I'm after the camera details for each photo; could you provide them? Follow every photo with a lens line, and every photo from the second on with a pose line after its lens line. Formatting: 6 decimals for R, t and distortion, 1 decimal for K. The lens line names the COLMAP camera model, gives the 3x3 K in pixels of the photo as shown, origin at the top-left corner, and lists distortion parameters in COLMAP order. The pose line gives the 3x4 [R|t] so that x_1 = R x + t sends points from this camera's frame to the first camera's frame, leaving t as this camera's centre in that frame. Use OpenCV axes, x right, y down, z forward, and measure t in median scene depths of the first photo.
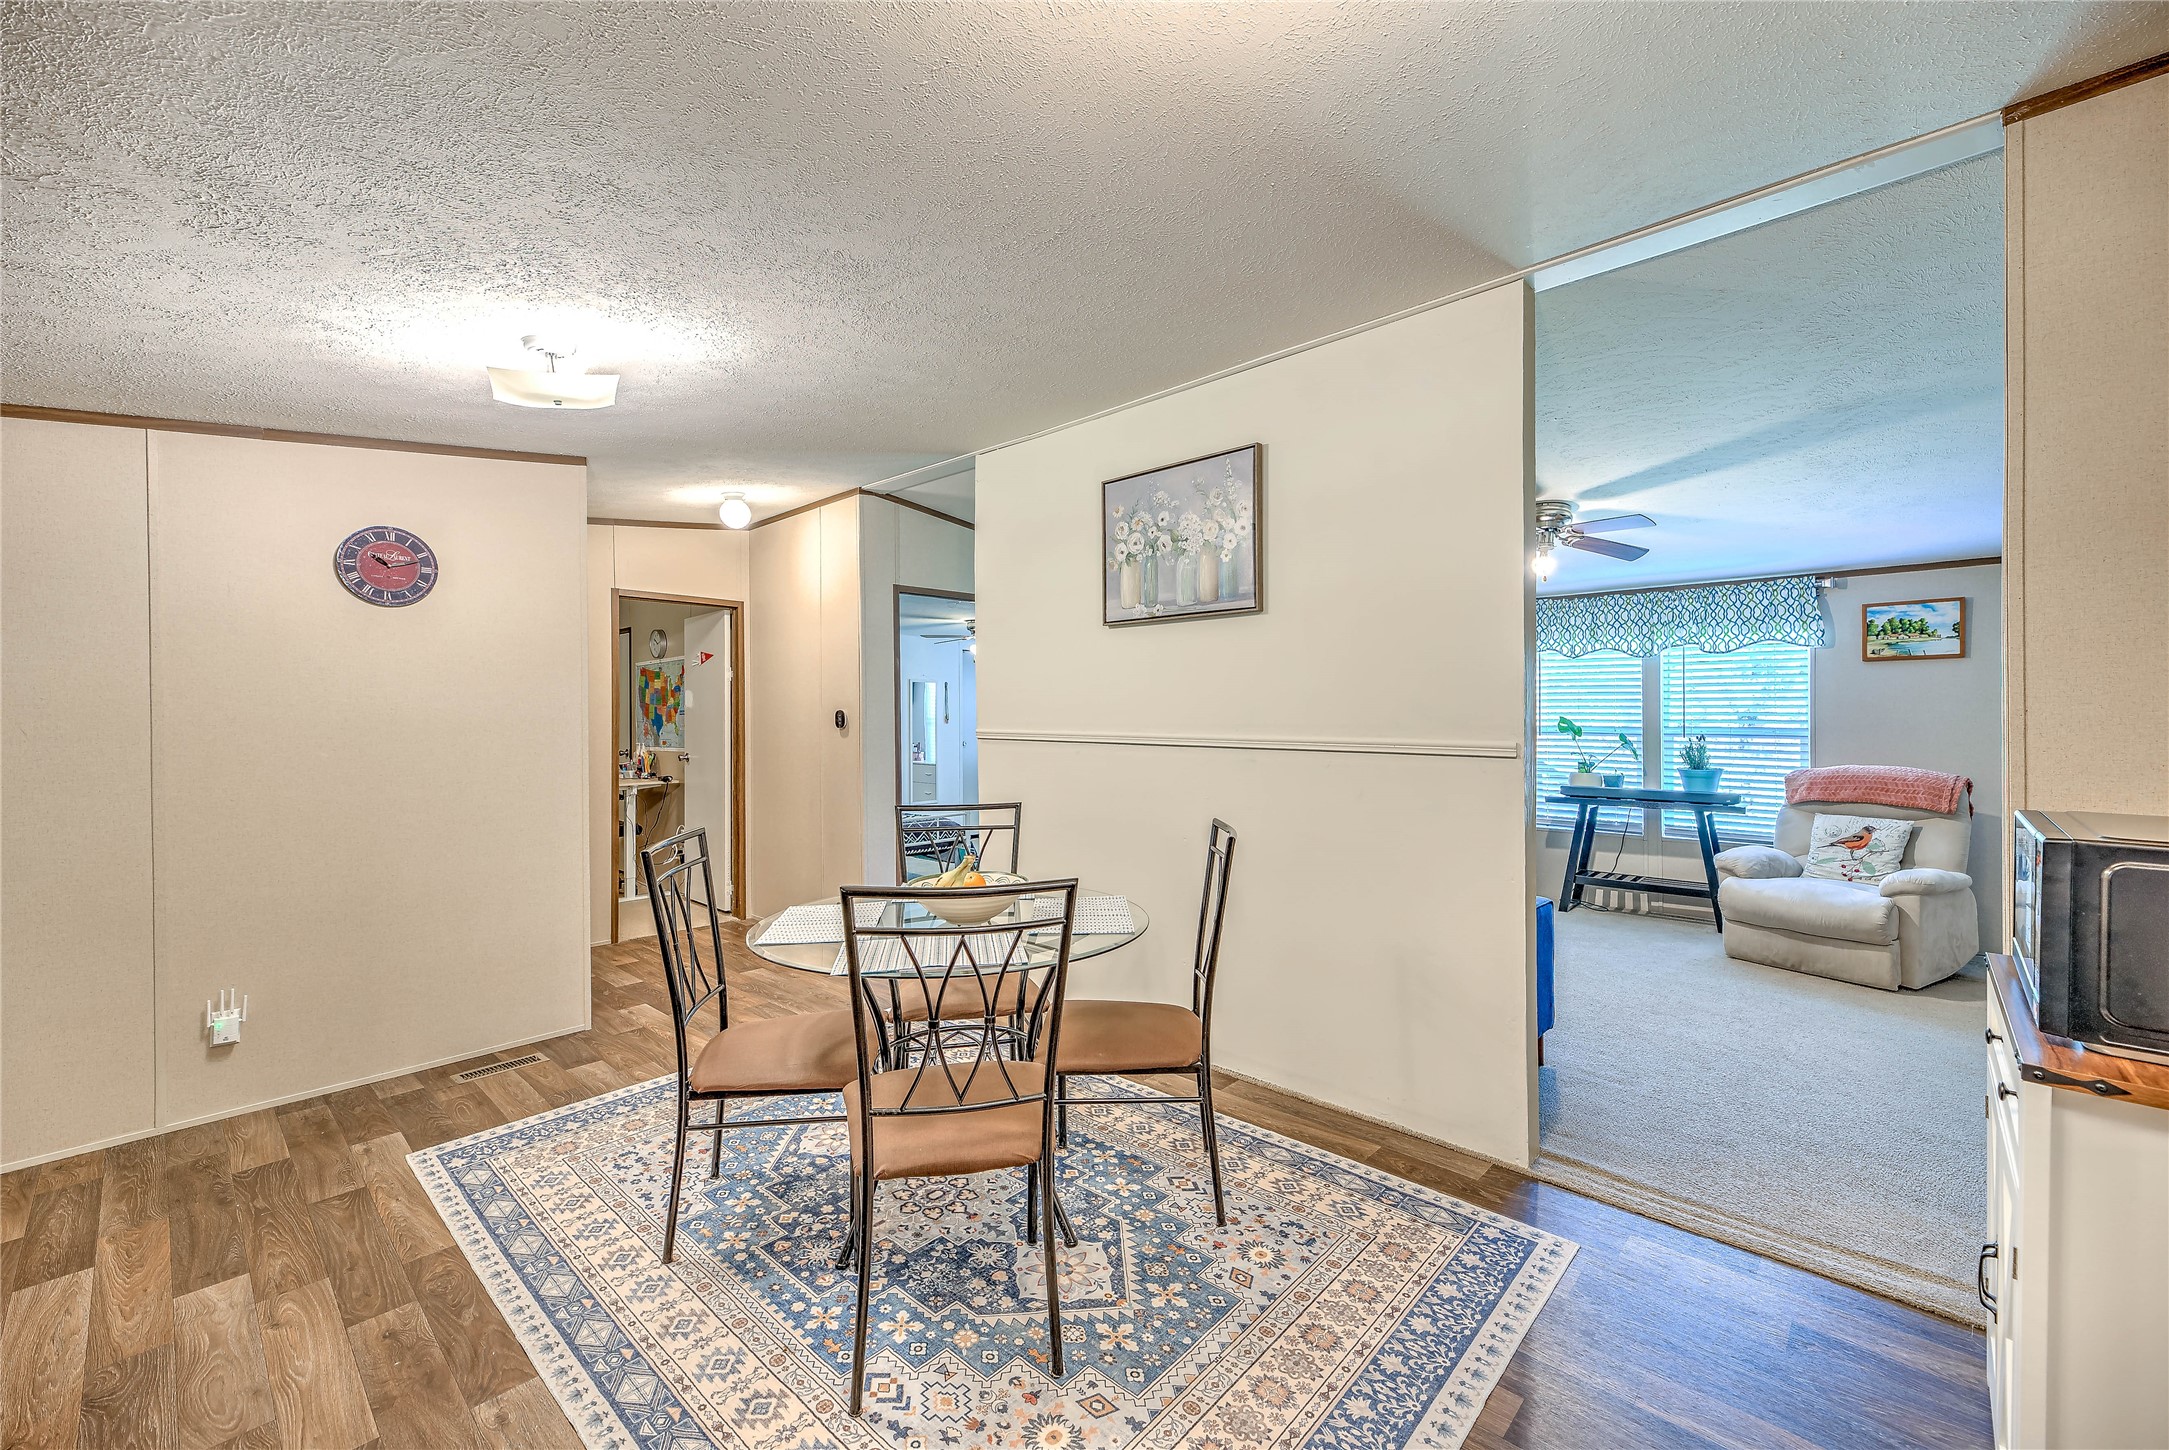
lens RADIAL K [[881.4, 0, 1084.5], [0, 881.4, 725.0], [0, 0, 1]] dist [0.000743, 0.000189]
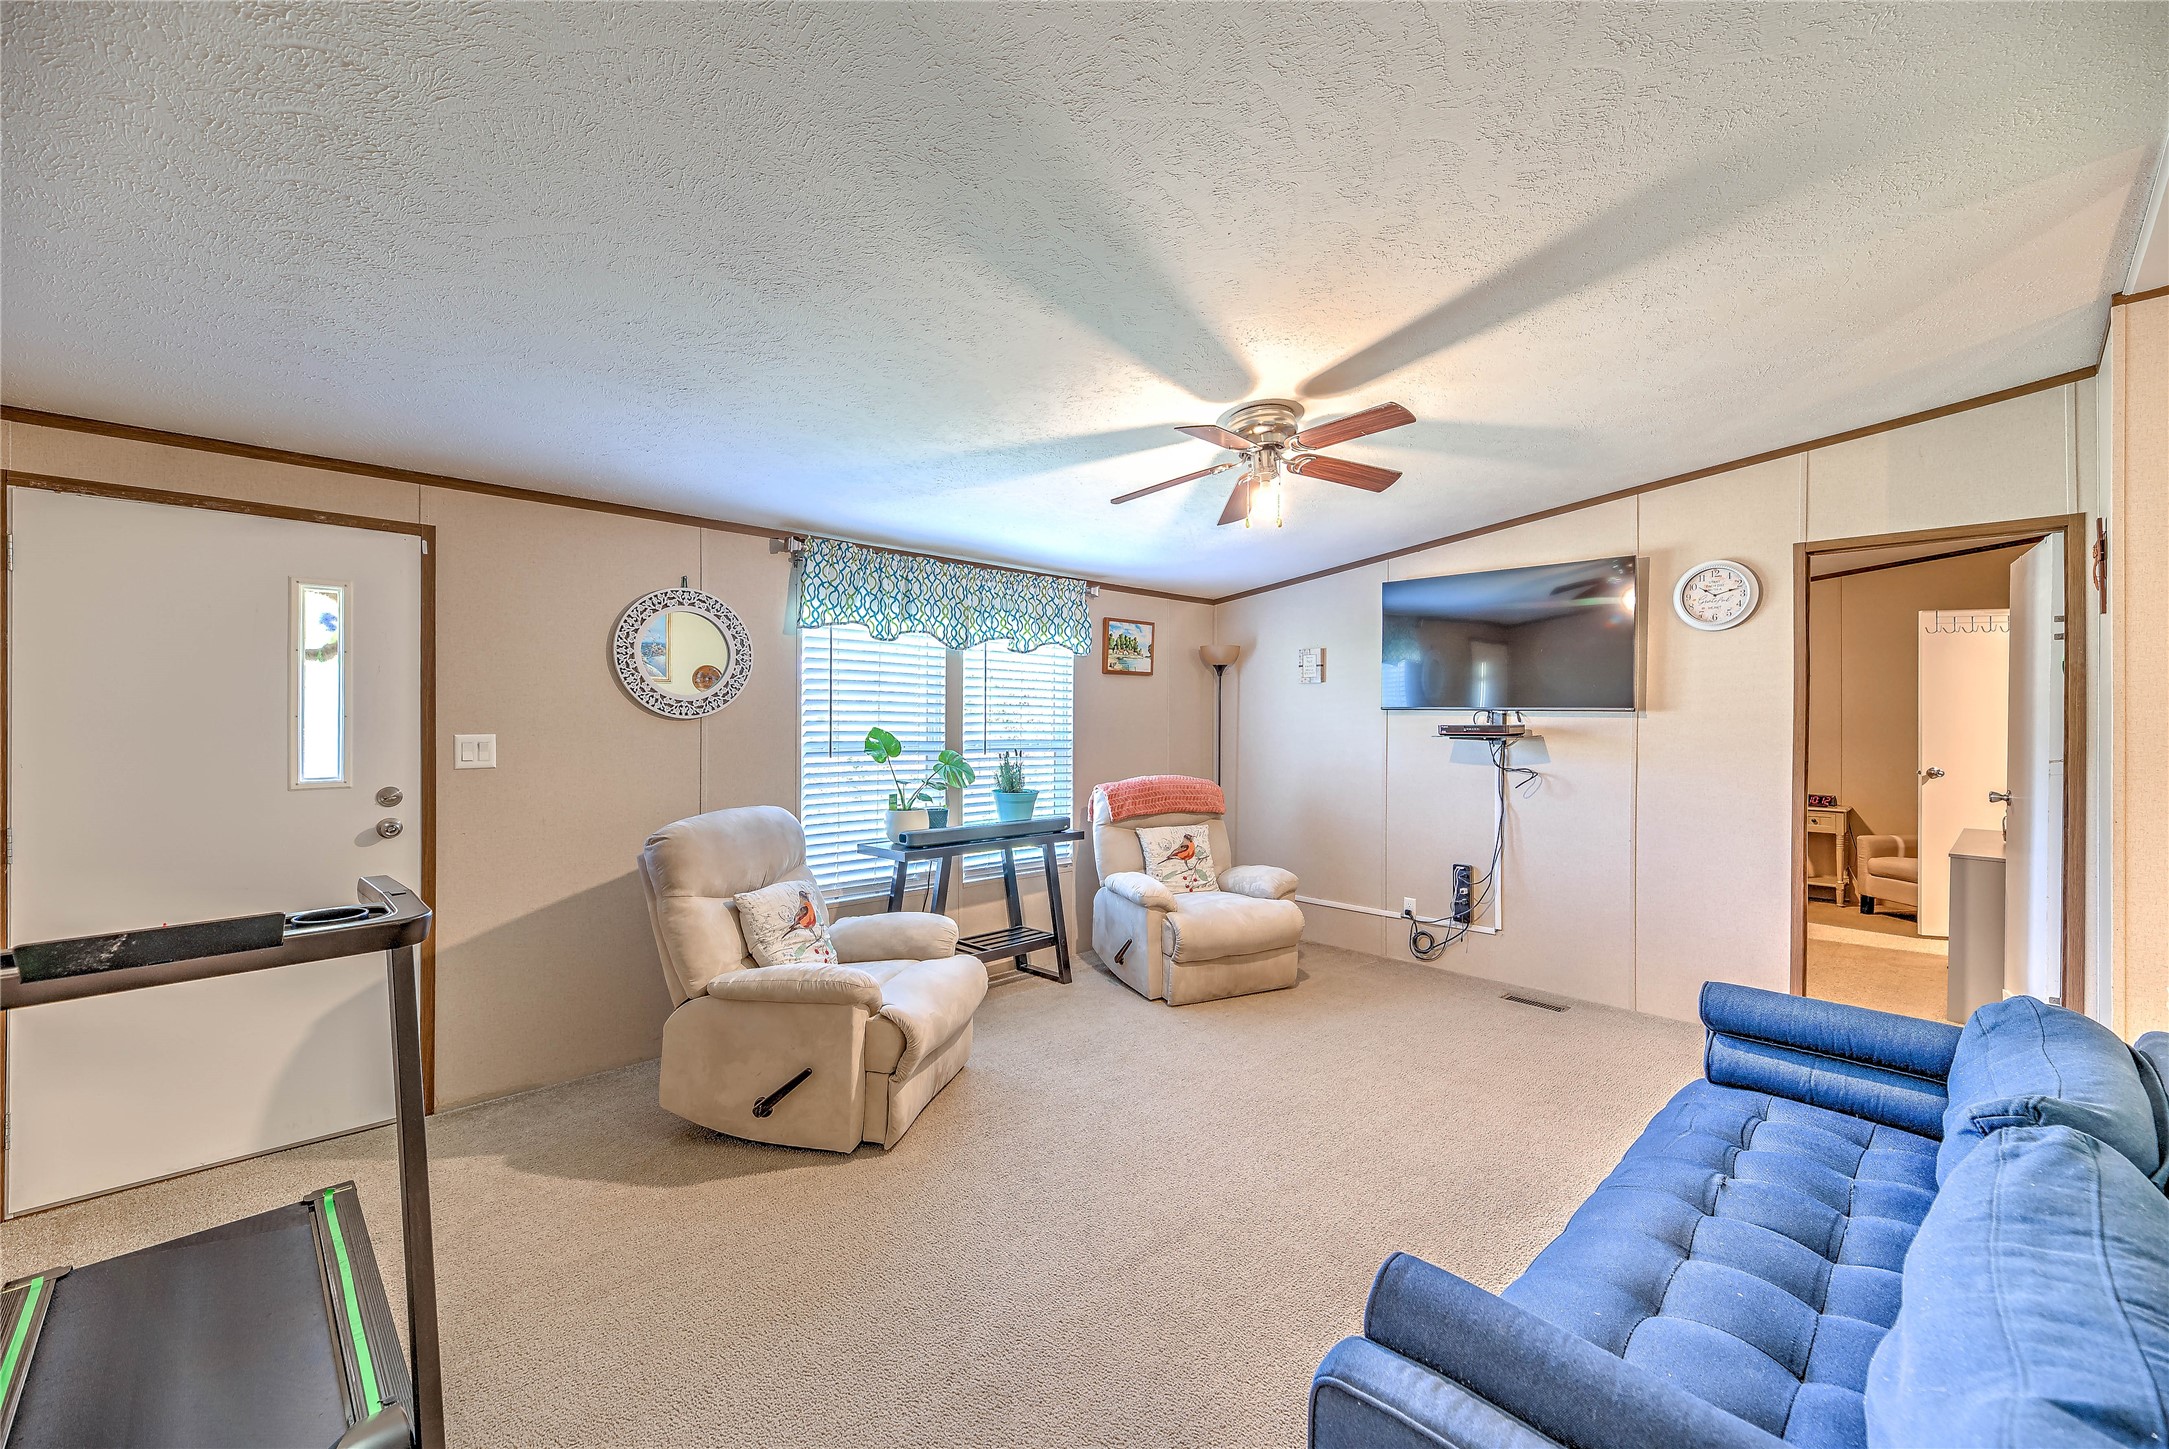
lens RADIAL K [[861.4, 0, 1084.5], [0, 861.4, 724.5], [0, 0, 1]] dist [0.006292, 0.000218]
pose [[0.055452, -0.000332, 0.998461, -0.111818], [0.004226, 0.999991, 0.000097, -0.013354], [-0.998452, 0.004214, 0.055453, 0.973442]]
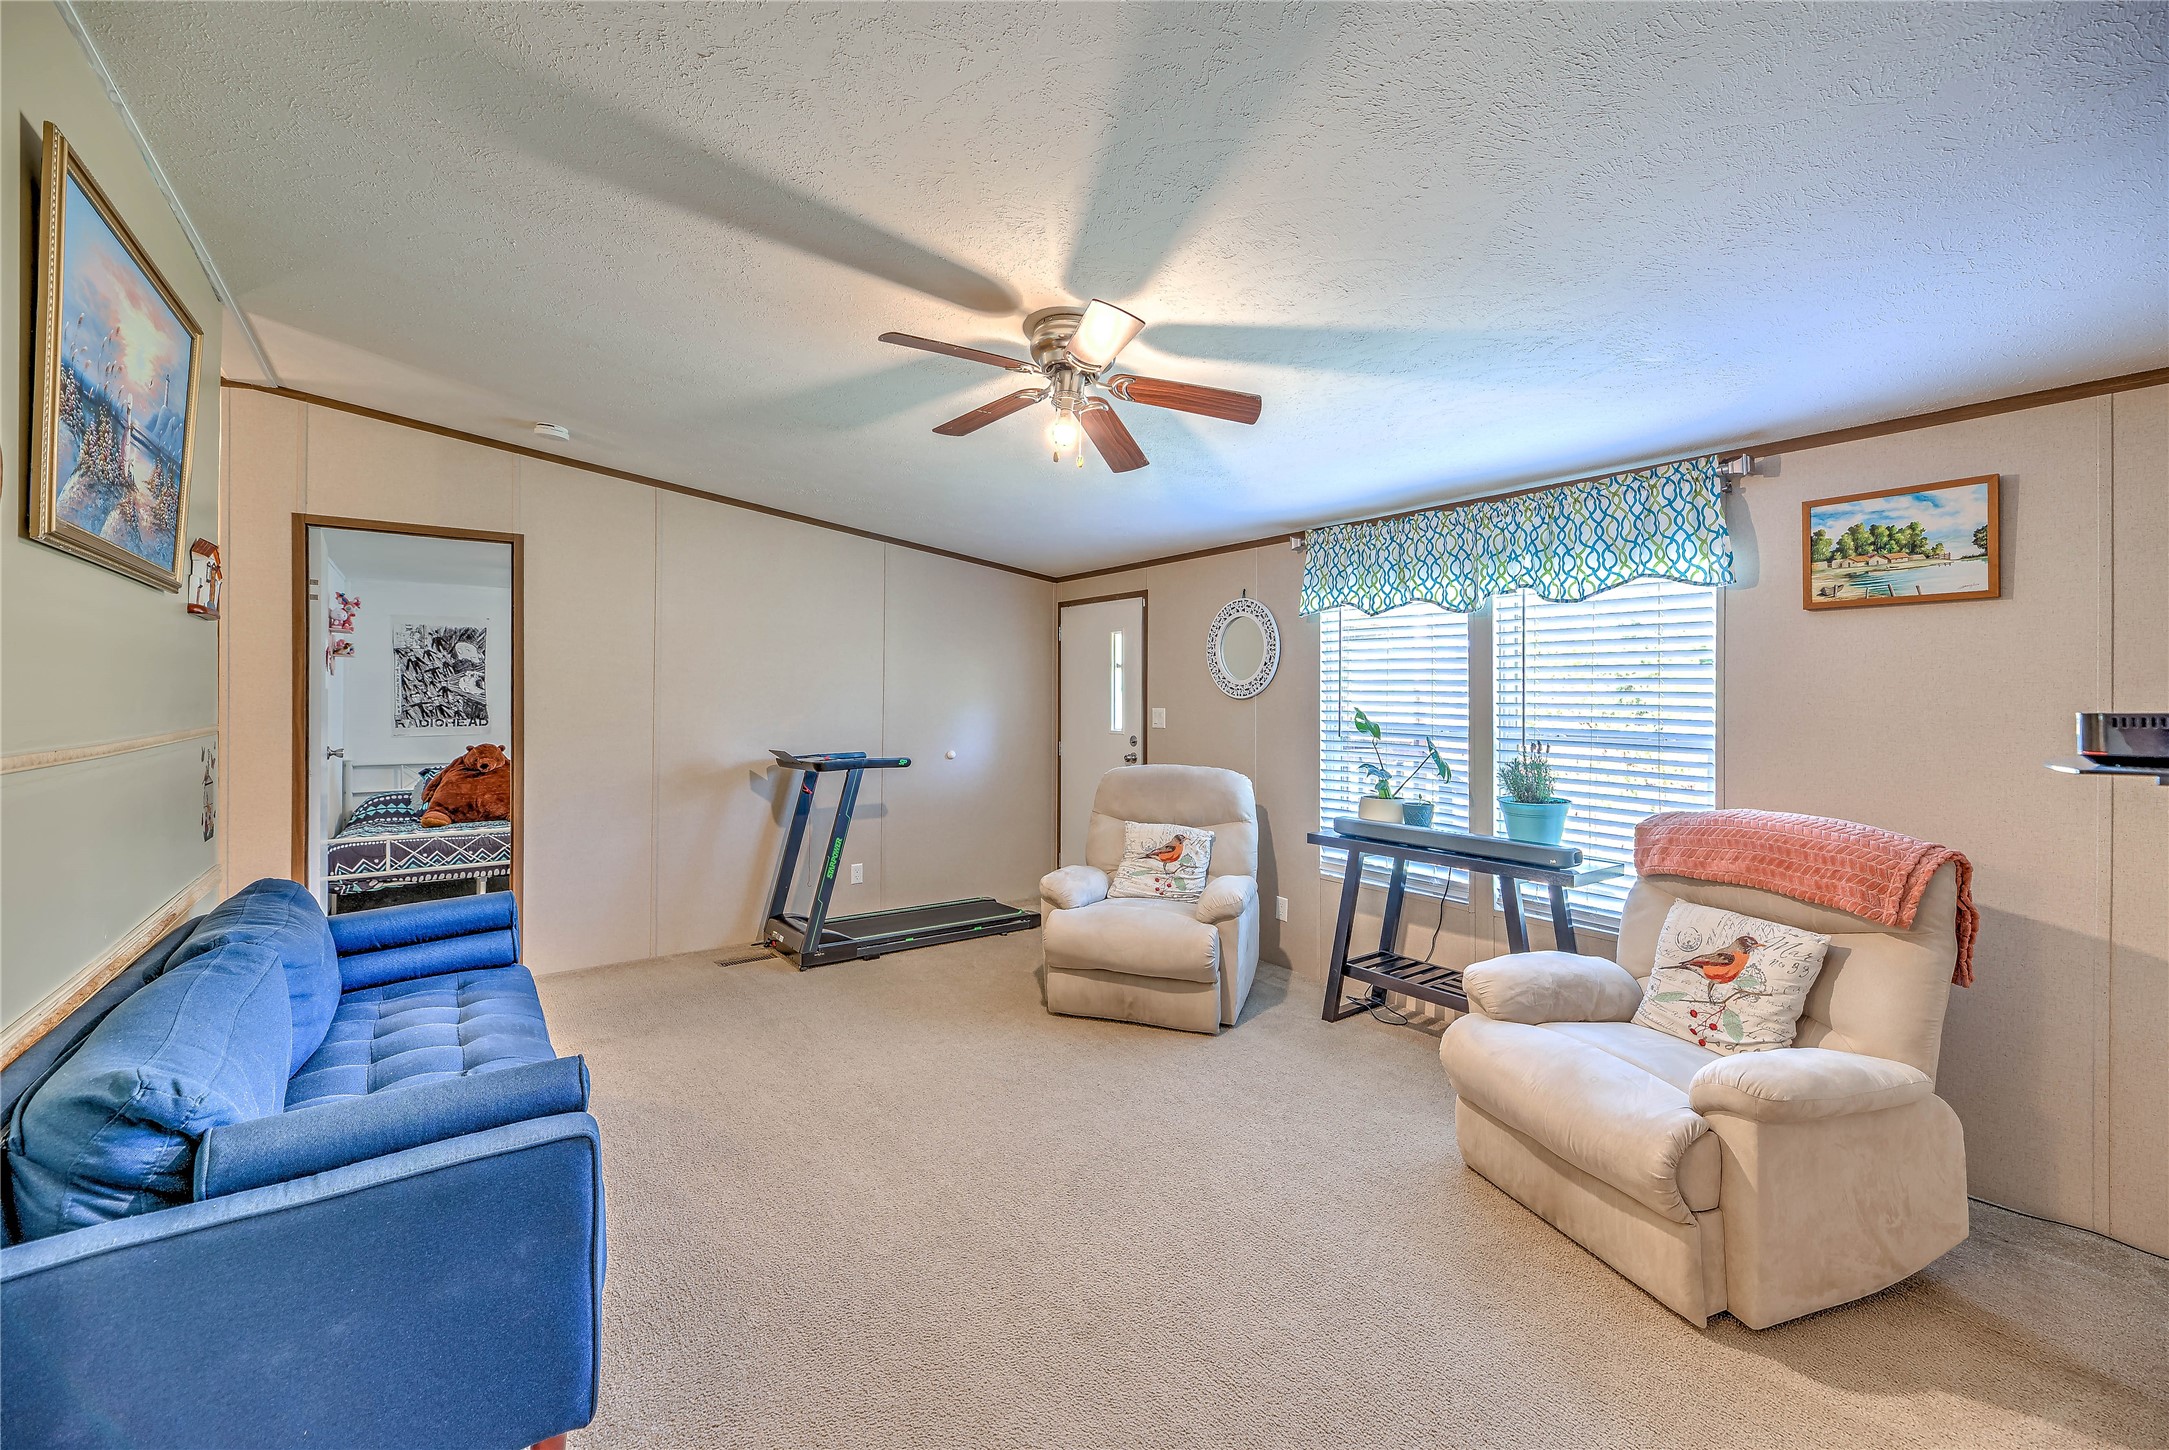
lens RADIAL K [[887.0, 0, 1084.8], [0, 887.0, 701.2], [0, 0, 1]] dist [0.001475, 0.000085]
pose [[0.982634, 0.012414, -0.185139, 0.561805], [-0.013731, 0.999889, -0.005833, -0.009073], [0.185046, 0.008274, 0.982695, 0.401667]]
